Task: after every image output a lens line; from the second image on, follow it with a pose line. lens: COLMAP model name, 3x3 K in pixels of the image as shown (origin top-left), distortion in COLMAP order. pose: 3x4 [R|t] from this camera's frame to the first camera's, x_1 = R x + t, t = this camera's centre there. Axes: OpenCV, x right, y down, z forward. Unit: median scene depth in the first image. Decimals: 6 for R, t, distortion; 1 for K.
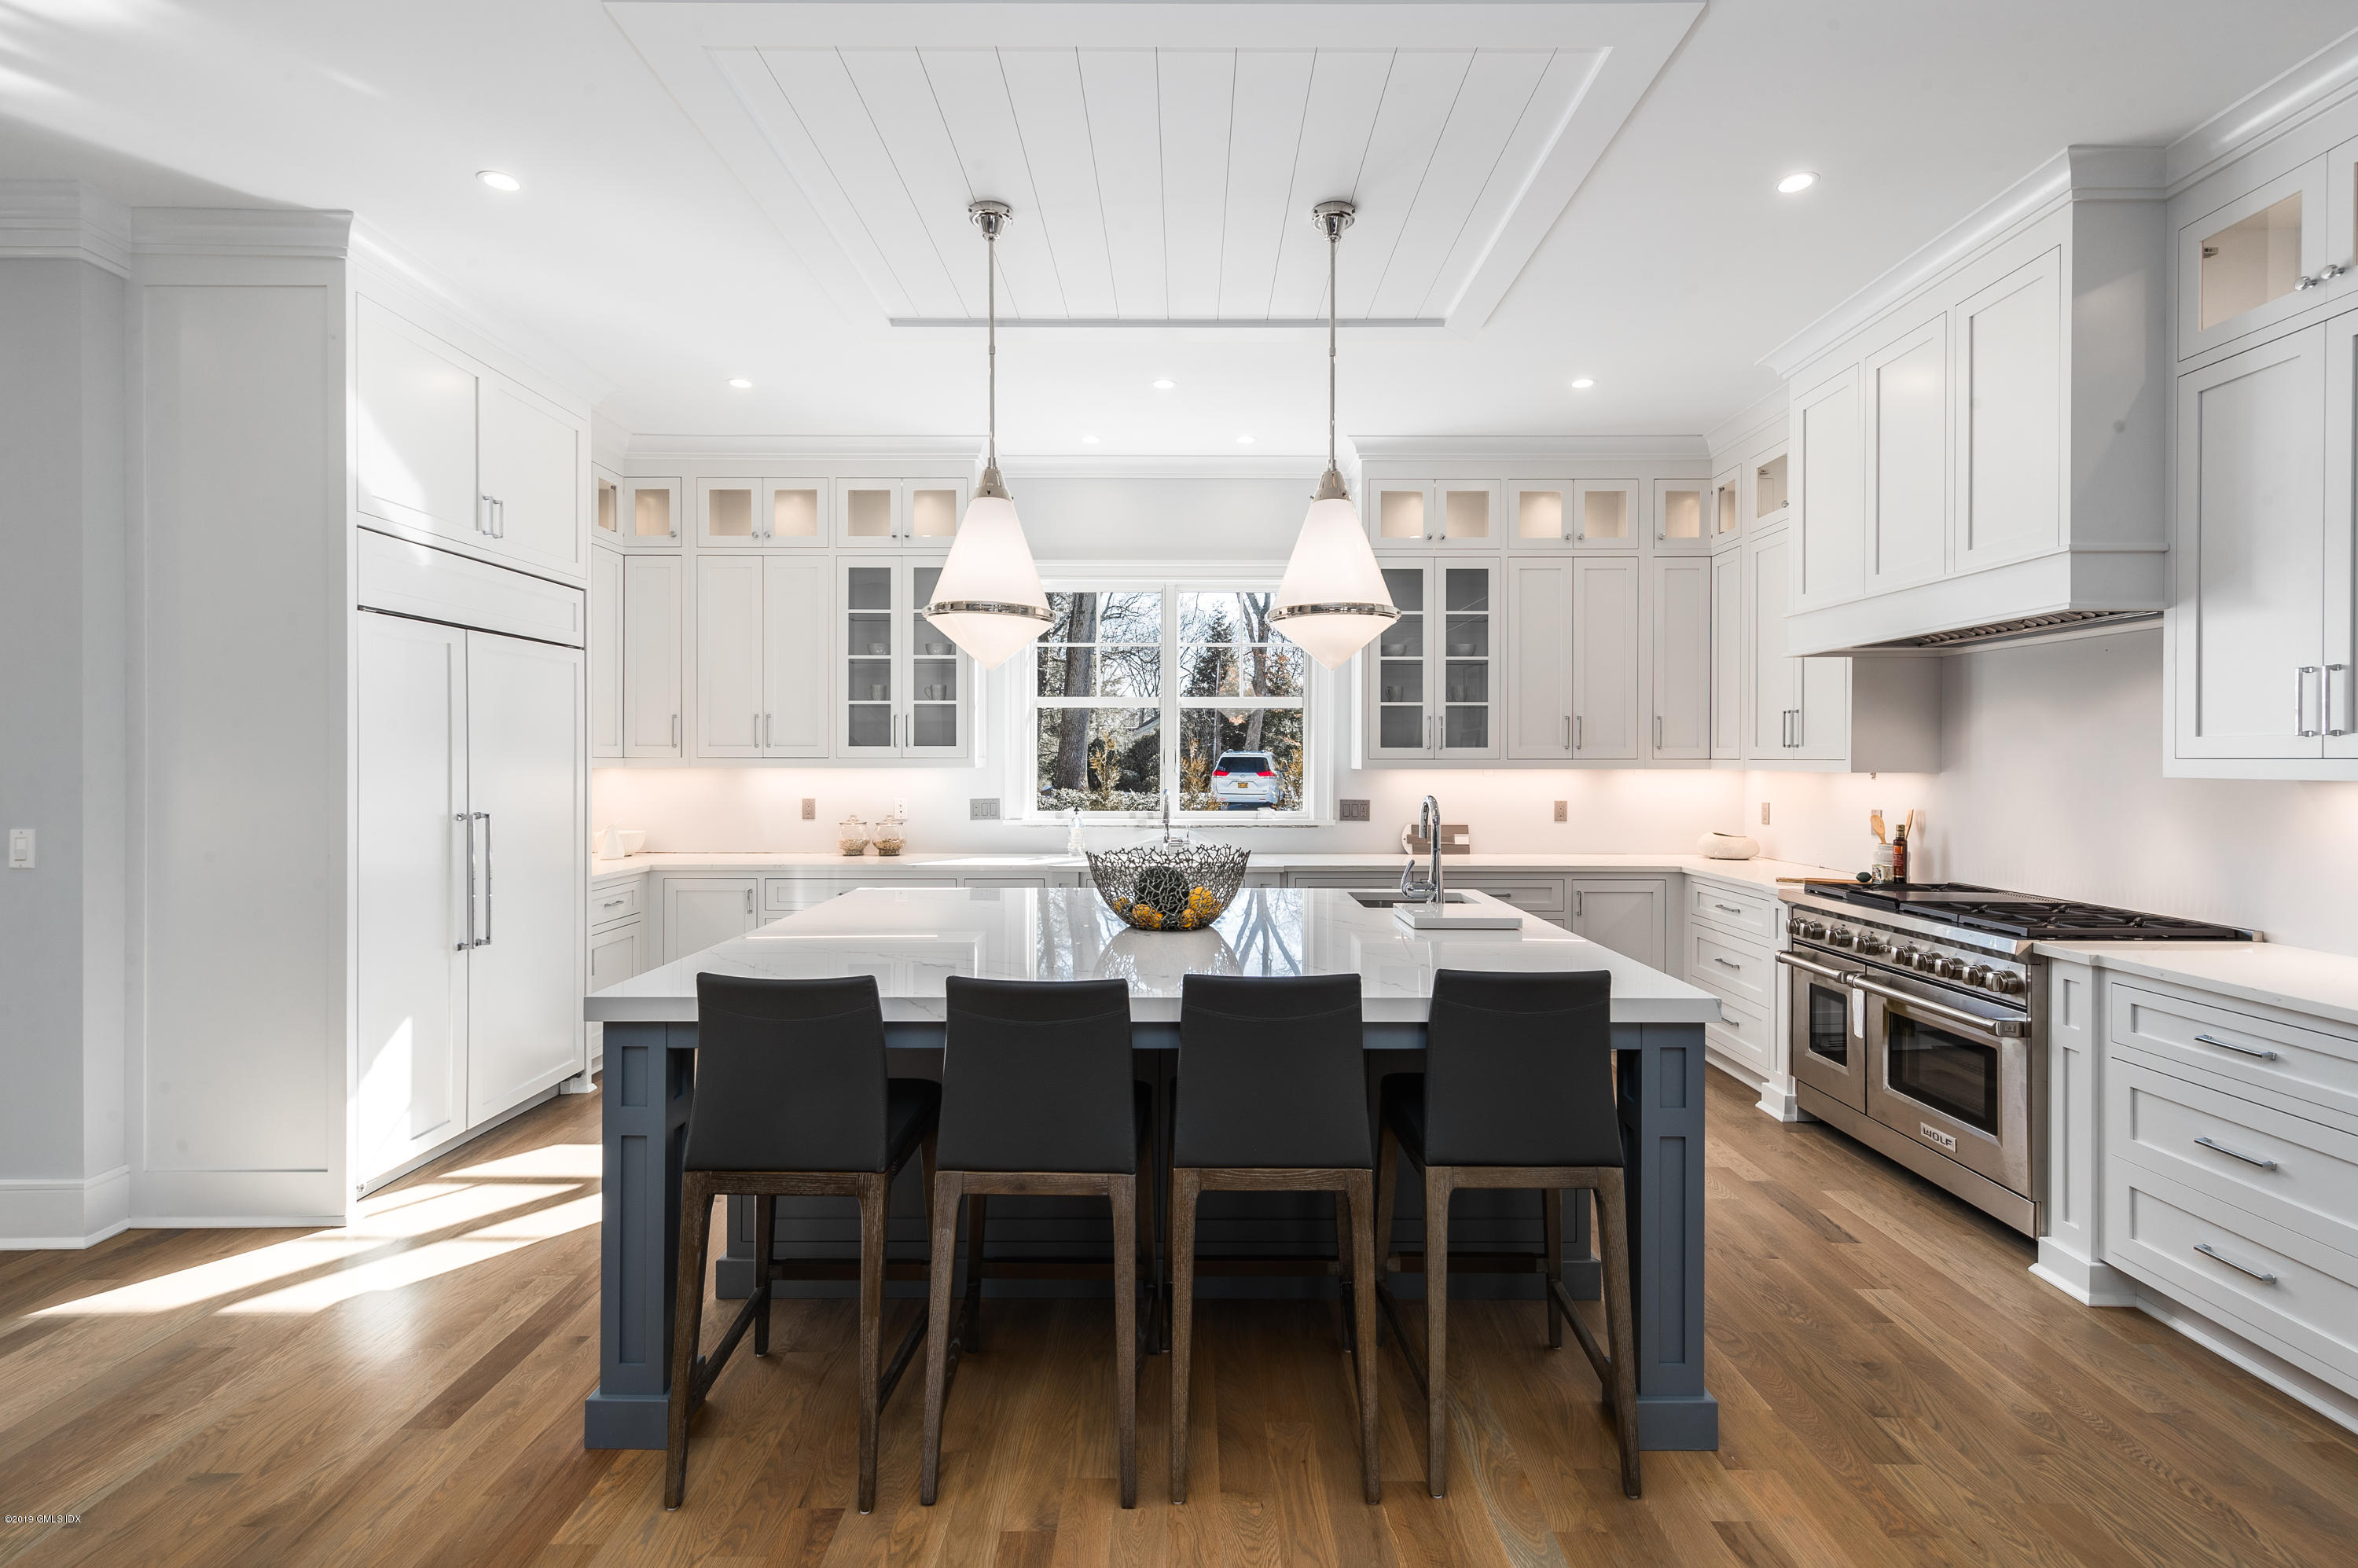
lens RADIAL K [[1078.8, 0, 1198.3], [0, 1078.8, 761.7], [0, 0, 1]] dist [0.007445, 0.000494]
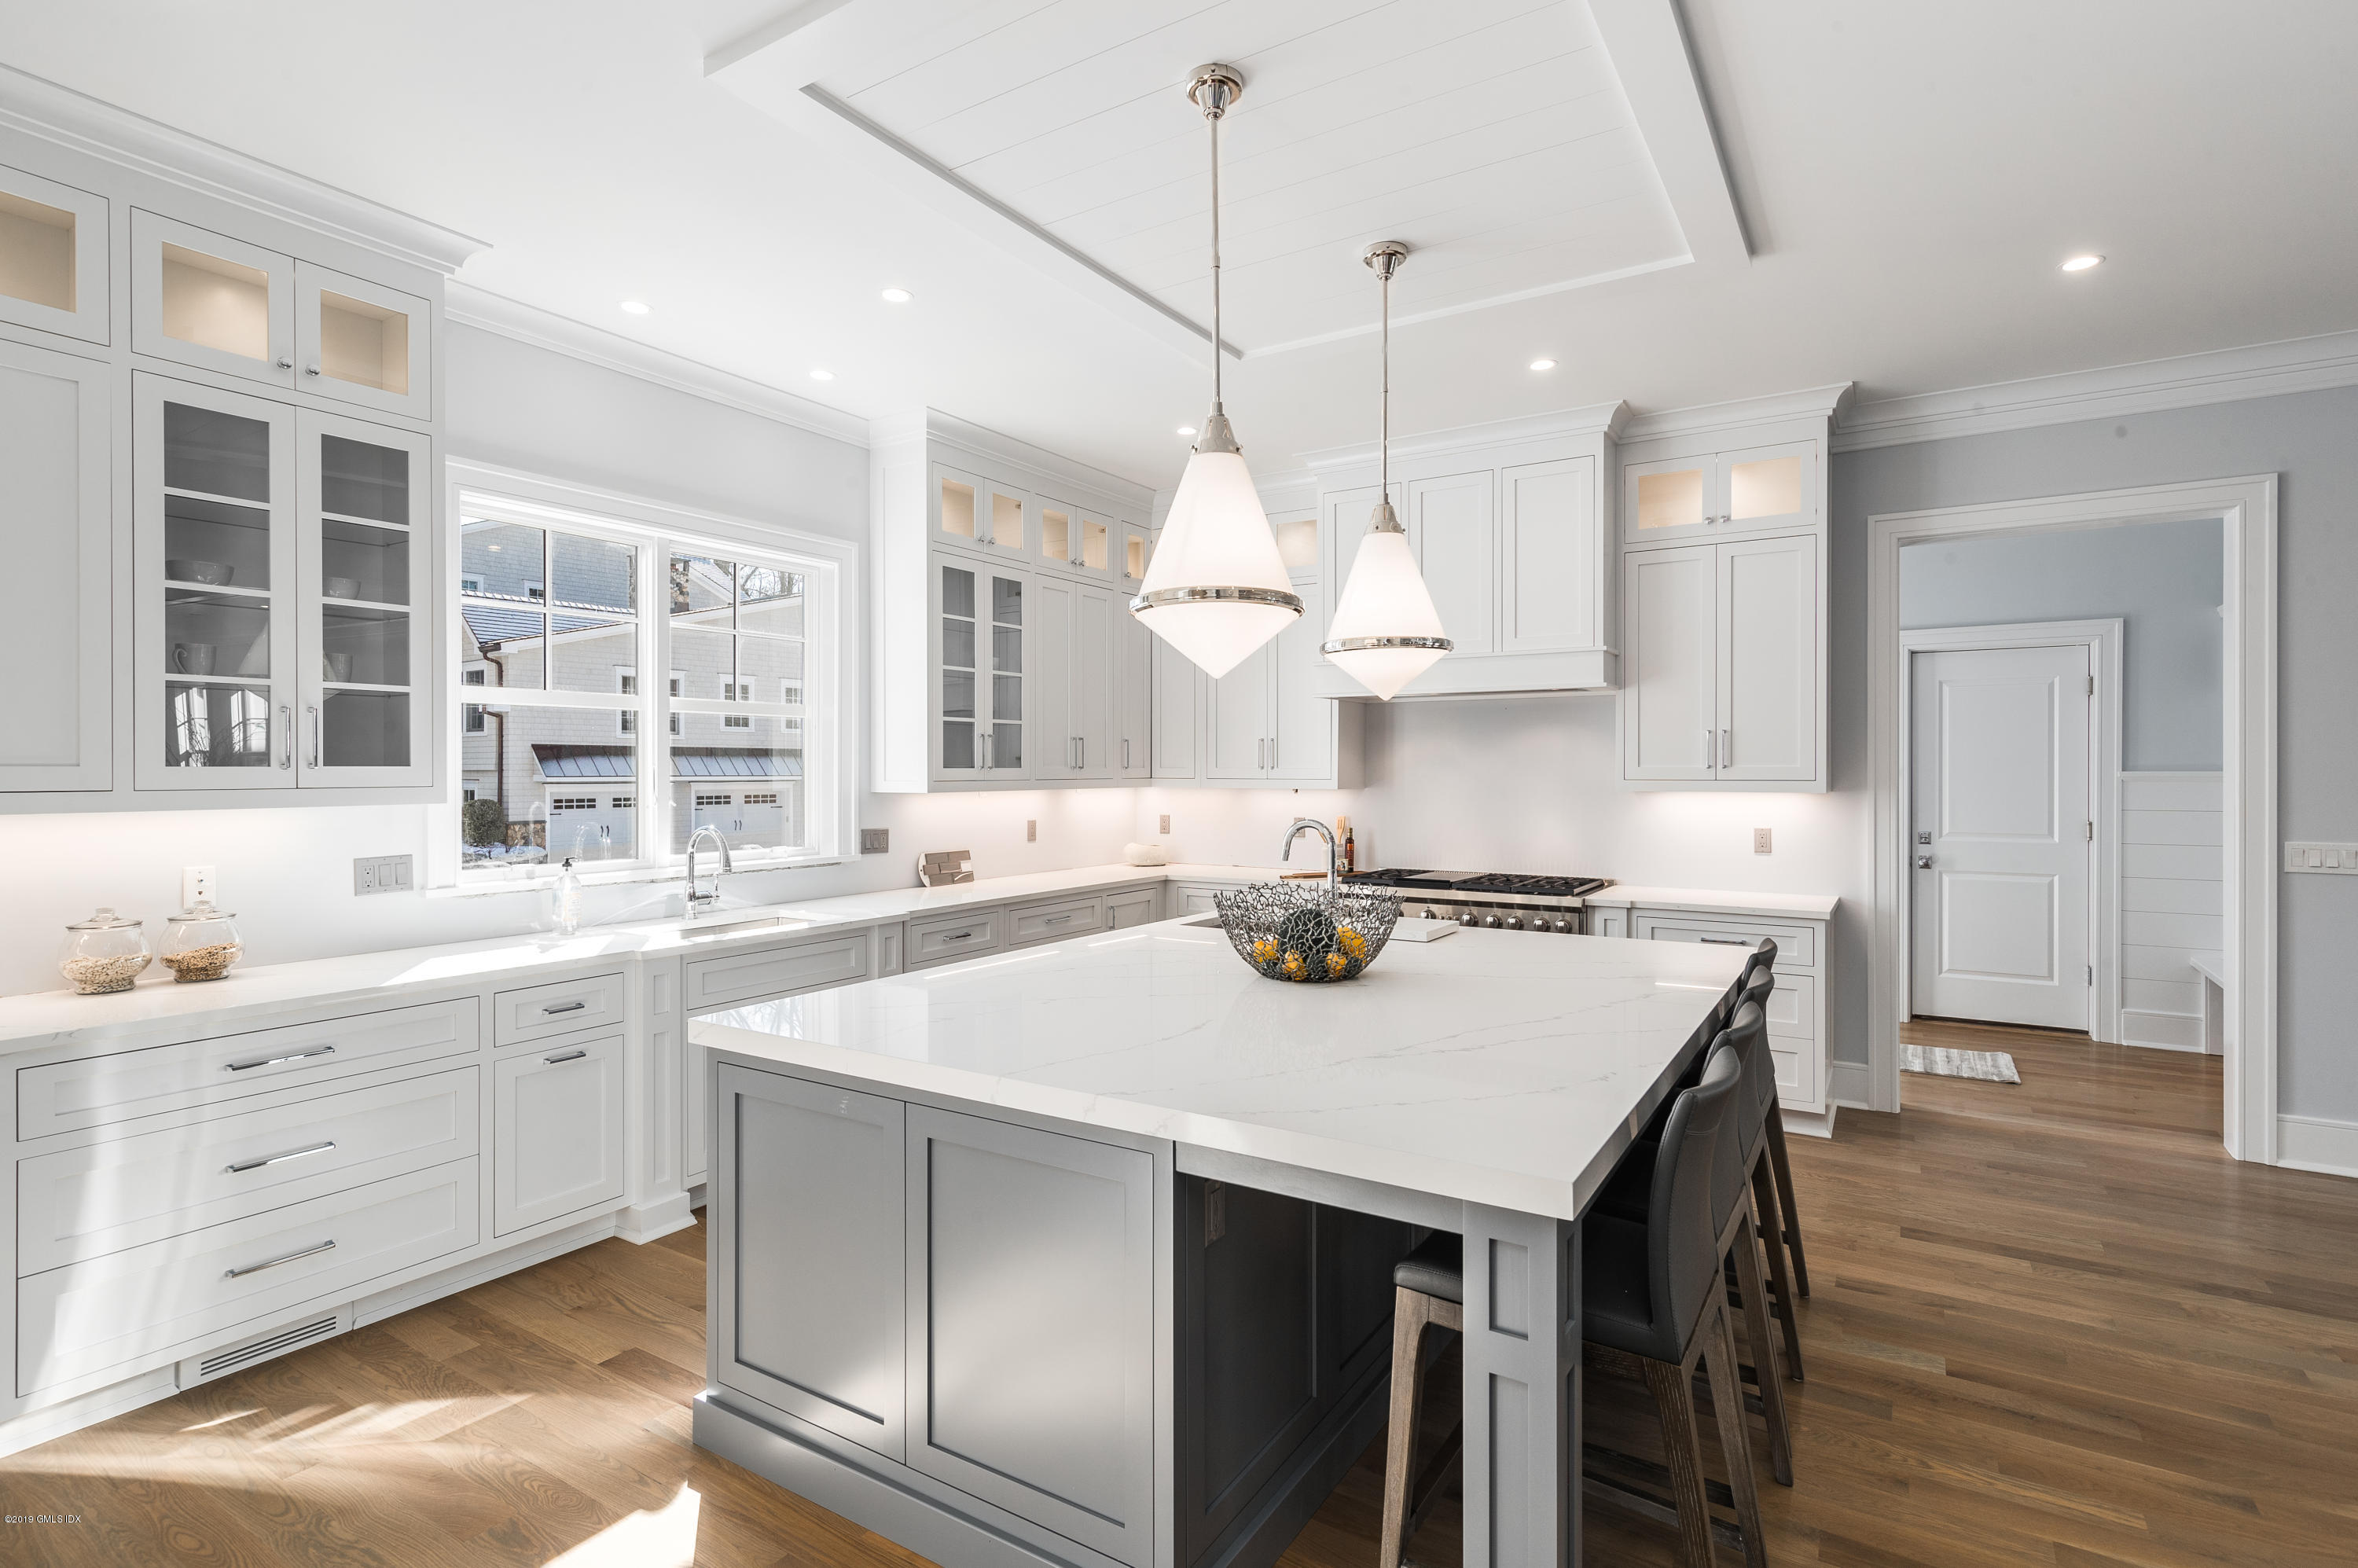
lens RADIAL K [[1133.2, 0, 1178.4], [0, 1133.2, 776.1], [0, 0, 1]] dist [0.007081, 0.000831]
pose [[0.544258, -0.006337, 0.838894, -0.506697], [0.004849, 0.999979, 0.004408, -0.009714], [-0.838904, 0.001669, 0.544277, 0.333120]]
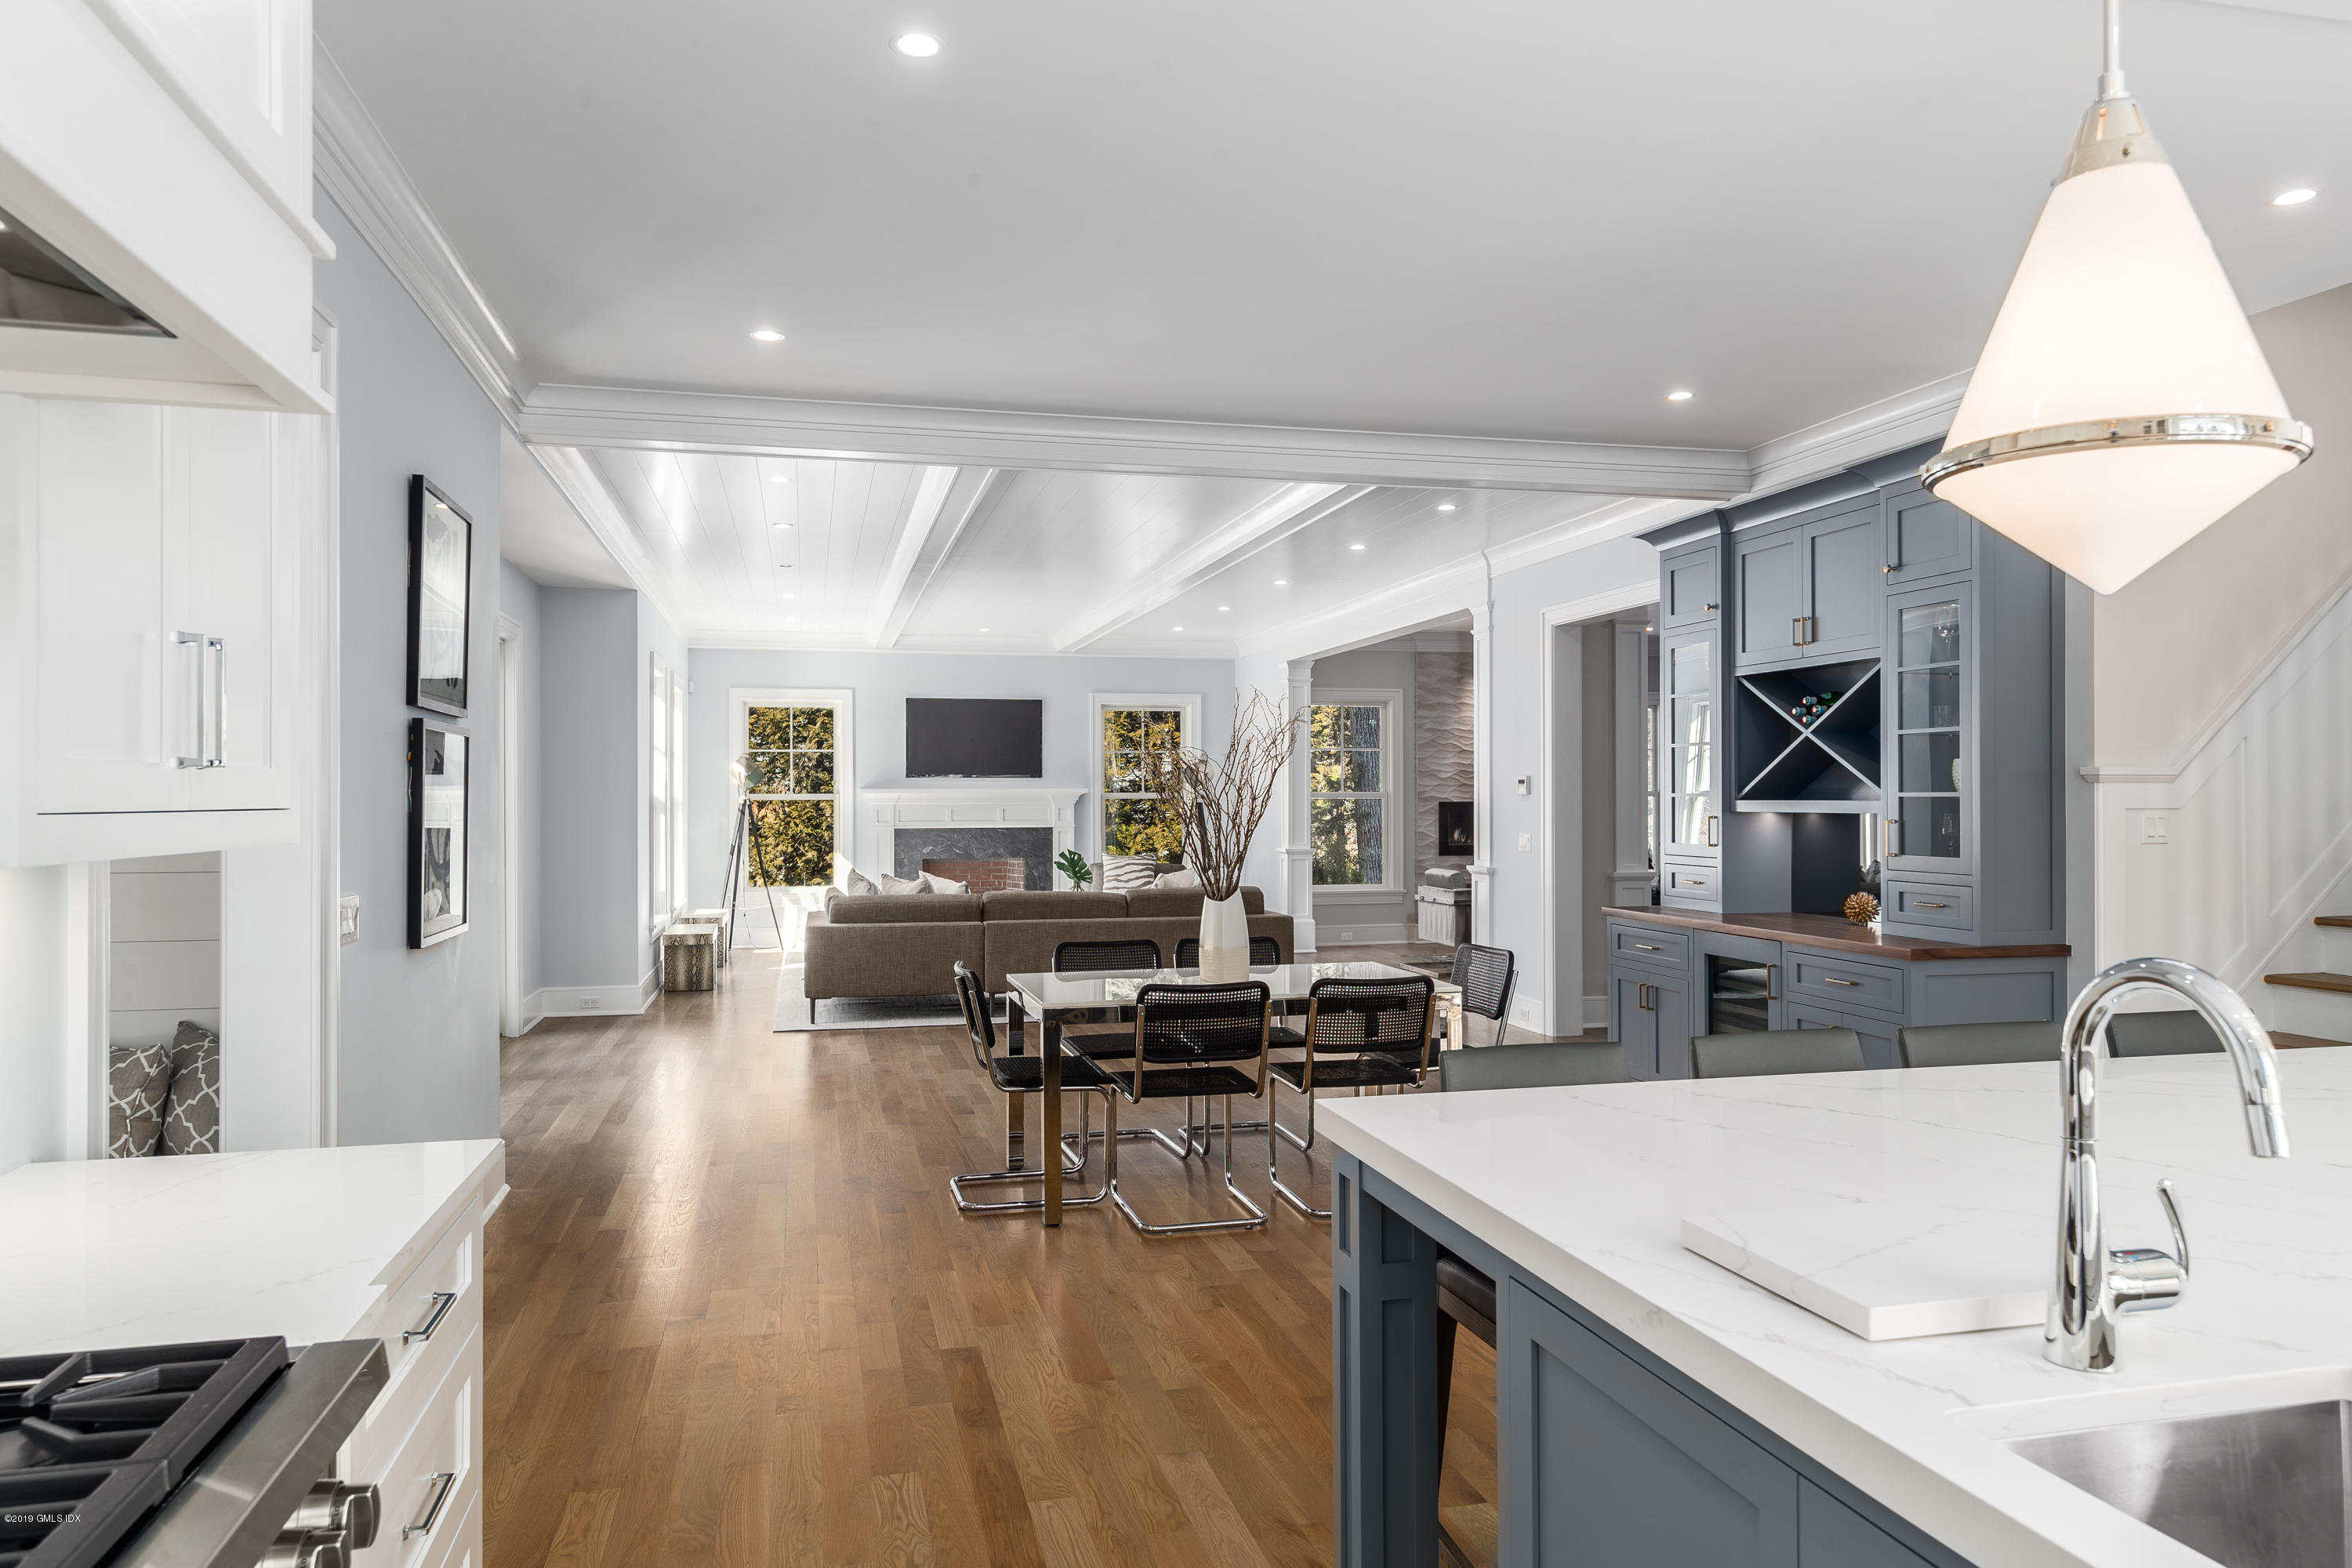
lens RADIAL K [[1525.9, 0, 1189.7], [0, 1525.9, 779.5], [0, 0, 1]] dist [0.002728, 0.000649]
pose [[-0.971898, -0.003738, -0.235374, 0.468783], [-0.001832, 0.999964, -0.008317, -0.006115], [0.235396, -0.007653, -0.971869, 0.932463]]
